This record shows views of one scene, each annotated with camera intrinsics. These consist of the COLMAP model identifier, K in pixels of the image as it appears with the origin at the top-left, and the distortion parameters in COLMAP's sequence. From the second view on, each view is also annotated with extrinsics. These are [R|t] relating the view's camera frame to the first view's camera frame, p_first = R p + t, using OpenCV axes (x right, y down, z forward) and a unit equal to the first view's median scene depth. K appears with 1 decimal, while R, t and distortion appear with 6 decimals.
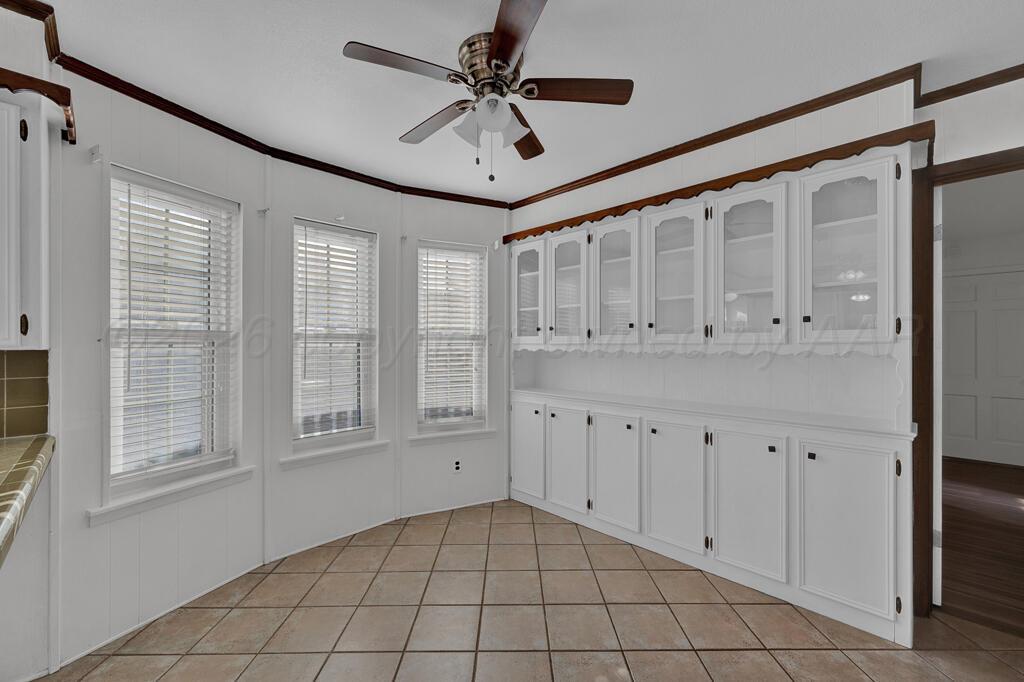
lens RADIAL K [[407.8, 0, 515.4], [0, 407.8, 343.8], [0, 0, 1]] dist [0.002706, -0.000075]
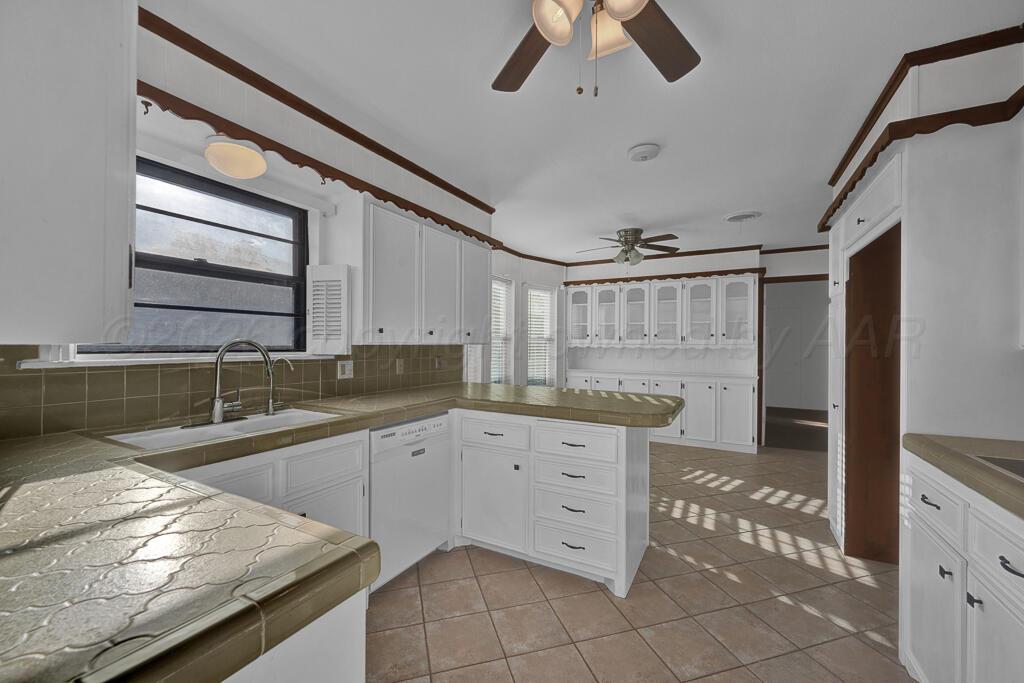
lens RADIAL K [[407.8, 0, 511.9], [0, 407.8, 343.7], [0, 0, 1]] dist [0.002706, -0.000075]
pose [[0.967589, 0.009273, 0.252360, -0.955494], [-0.009509, 0.999955, -0.000285, 0.006677], [-0.252352, -0.002124, 0.967633, -0.892975]]
